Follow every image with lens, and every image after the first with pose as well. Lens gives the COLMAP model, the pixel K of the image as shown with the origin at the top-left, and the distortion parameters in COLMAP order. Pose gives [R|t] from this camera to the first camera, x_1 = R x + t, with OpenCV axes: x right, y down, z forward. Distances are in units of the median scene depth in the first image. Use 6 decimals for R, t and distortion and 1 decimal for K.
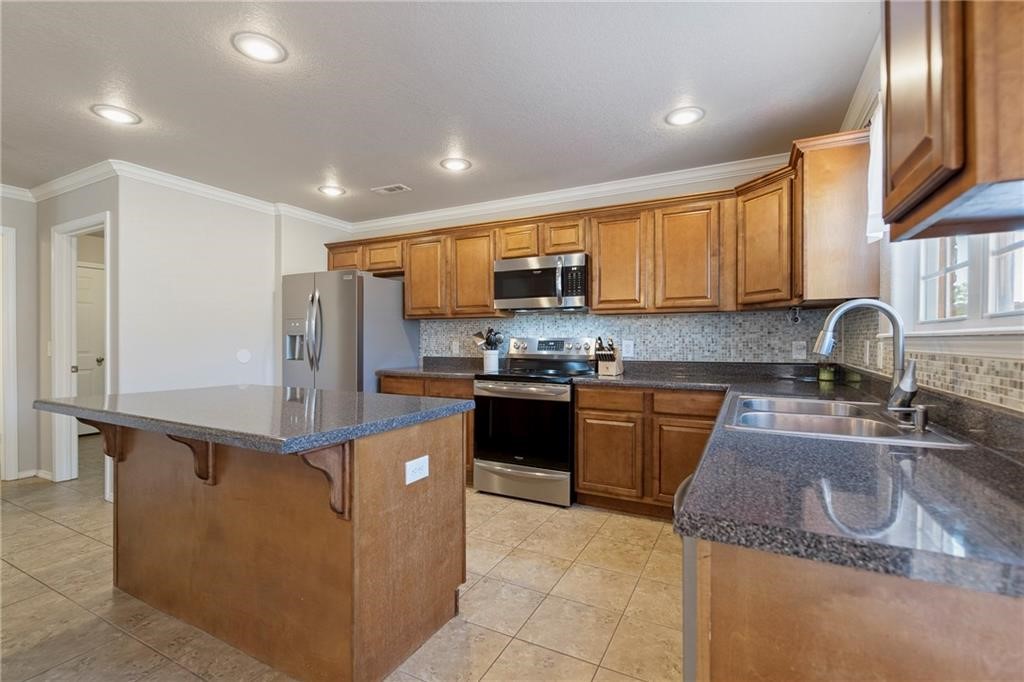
lens RADIAL K [[437.7, 0, 528.4], [0, 437.7, 344.1], [0, 0, 1]] dist [0.001255, -0.000074]
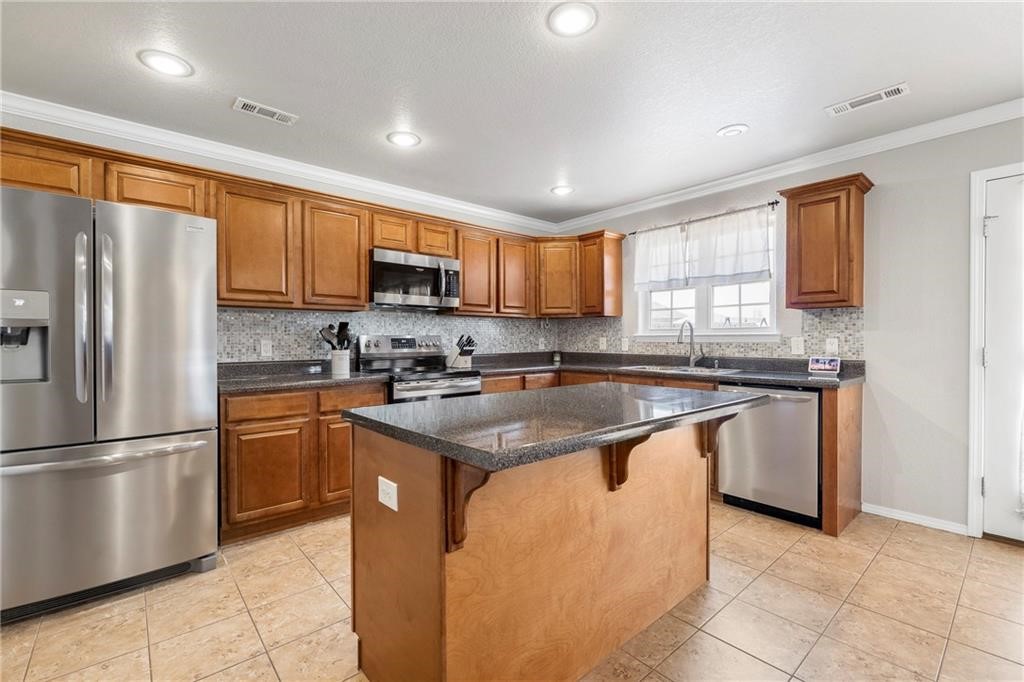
lens RADIAL K [[455.2, 0, 512.0], [0, 455.2, 341.0], [0, 0, 1]] dist [-0.001267, -0.000453]
pose [[0.387947, -0.007597, 0.921650, -0.791728], [0.009421, 0.999946, 0.004277, -0.003704], [-0.921634, 0.007024, 0.387998, 0.373919]]
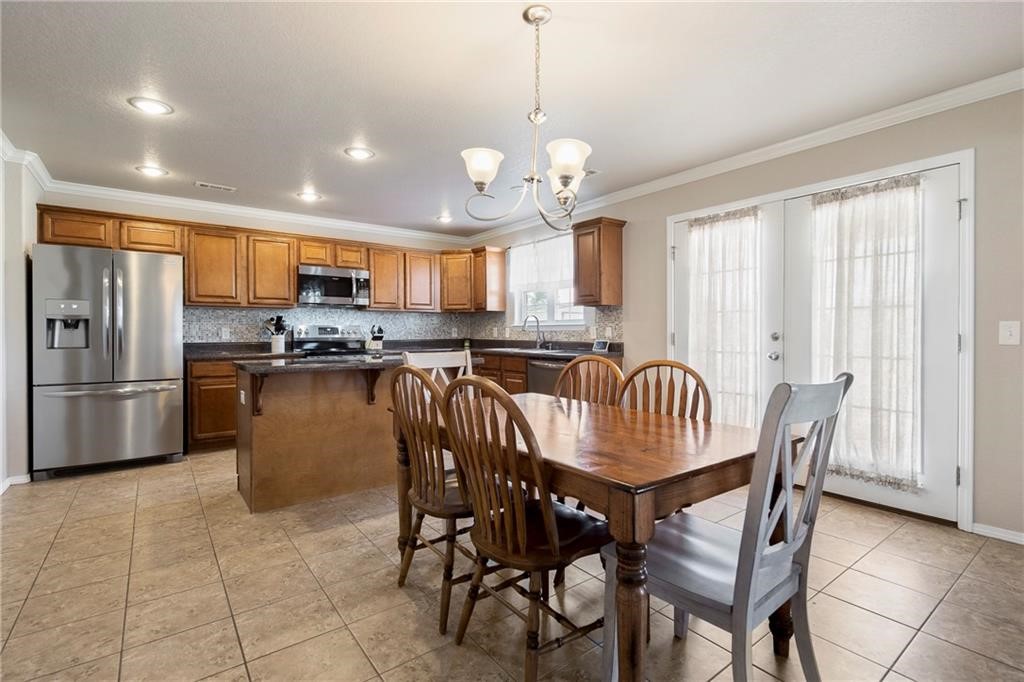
lens RADIAL K [[474.5, 0, 514.5], [0, 474.5, 334.3], [0, 0, 1]] dist [0.000929, 0.000285]
pose [[0.436538, -0.007317, 0.899656, -1.025497], [0.008082, 0.999958, 0.004211, 0.012017], [-0.899650, 0.005433, 0.436579, -0.175131]]
